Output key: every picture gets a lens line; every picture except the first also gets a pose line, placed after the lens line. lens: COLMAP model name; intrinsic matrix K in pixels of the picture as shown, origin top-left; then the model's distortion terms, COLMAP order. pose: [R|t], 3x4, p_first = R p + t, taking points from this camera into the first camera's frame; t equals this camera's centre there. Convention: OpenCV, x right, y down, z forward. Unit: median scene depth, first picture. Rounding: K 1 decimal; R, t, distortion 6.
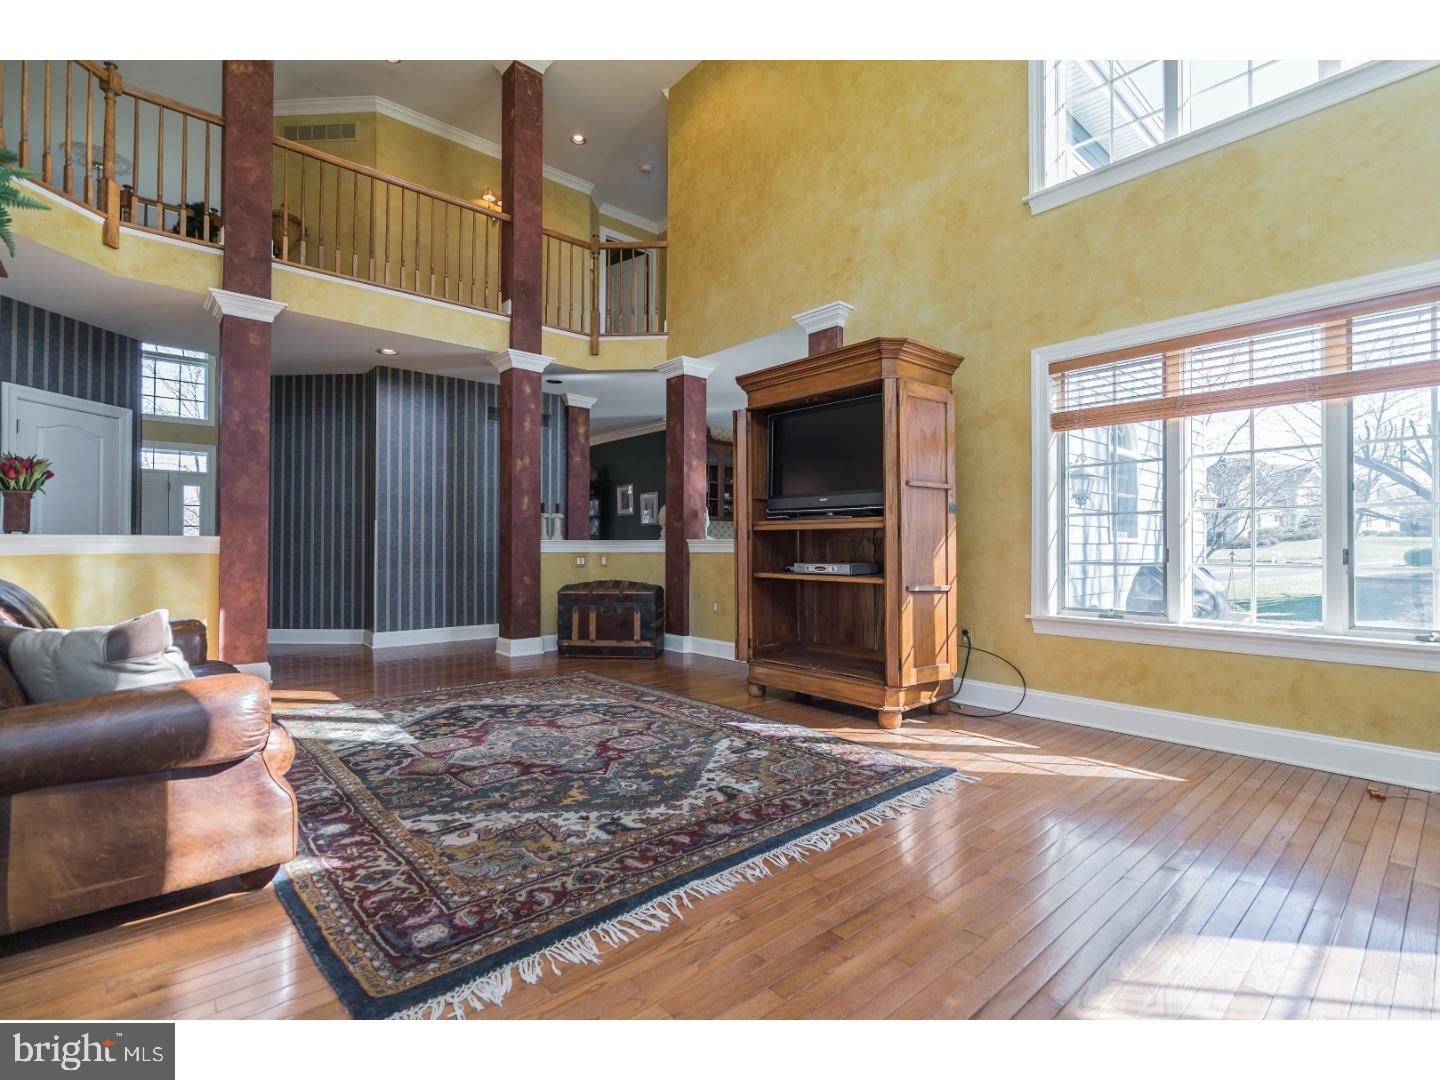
lens RADIAL K [[665.2, 0, 755.1], [0, 665.2, 547.6], [0, 0, 1]] dist [-0.042822, 0.008117]
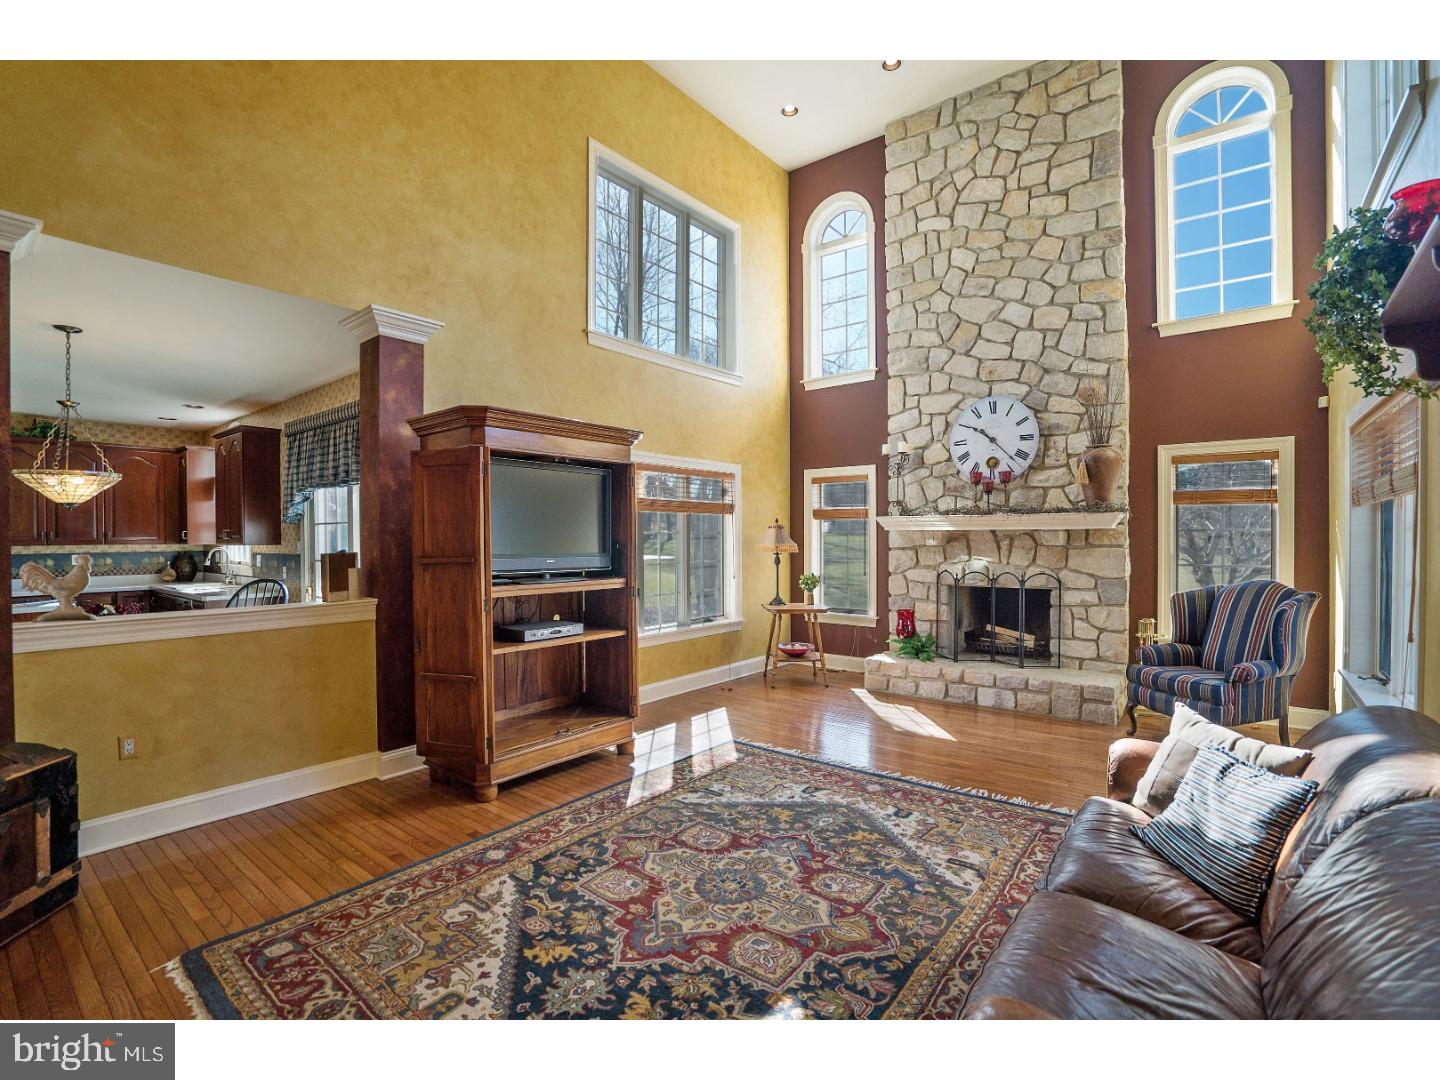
lens RADIAL K [[665.2, 0, 699.5], [0, 665.2, 532.4], [0, 0, 1]] dist [-0.042822, 0.008117]
pose [[-0.120126, 0.002309, 0.992756, -1.280927], [0.000234, 0.999997, -0.002298, -0.161956], [-0.992759, -0.000044, -0.120127, 1.277925]]
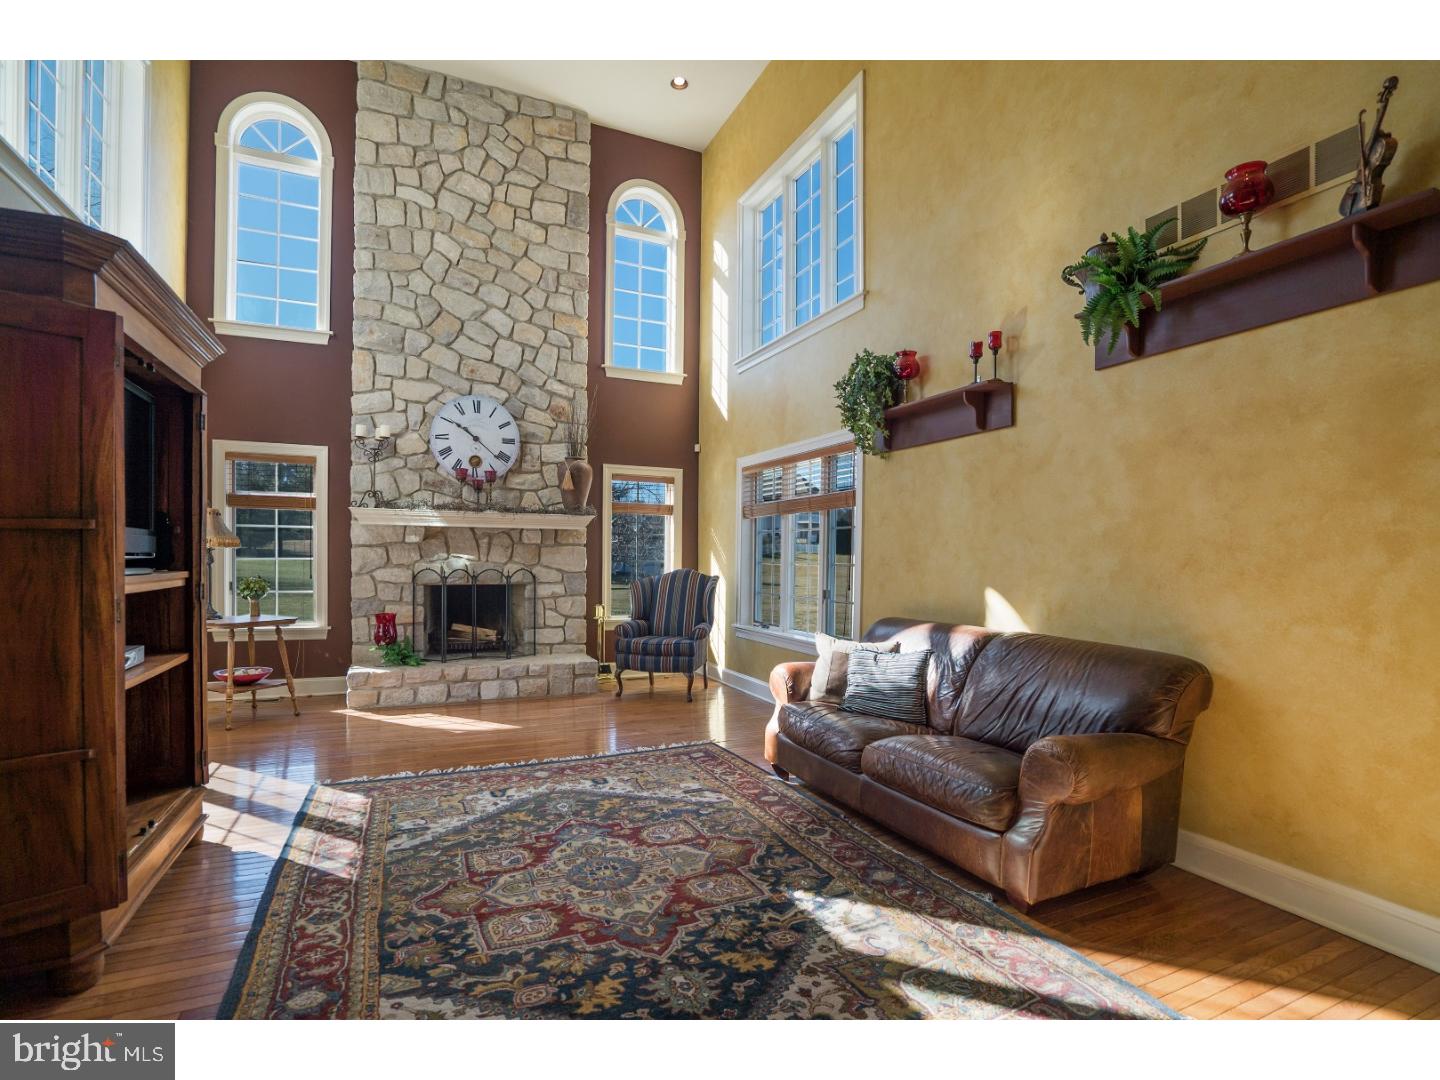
lens RADIAL K [[708.3, 0, 723.9], [0, 708.3, 558.8], [0, 0, 1]] dist [-0.042356, 0.004836]
pose [[-0.944841, -0.014193, 0.327222, -0.818134], [-0.014396, 0.999895, 0.001802, -0.091818], [-0.327214, -0.003008, -0.944946, 1.961855]]
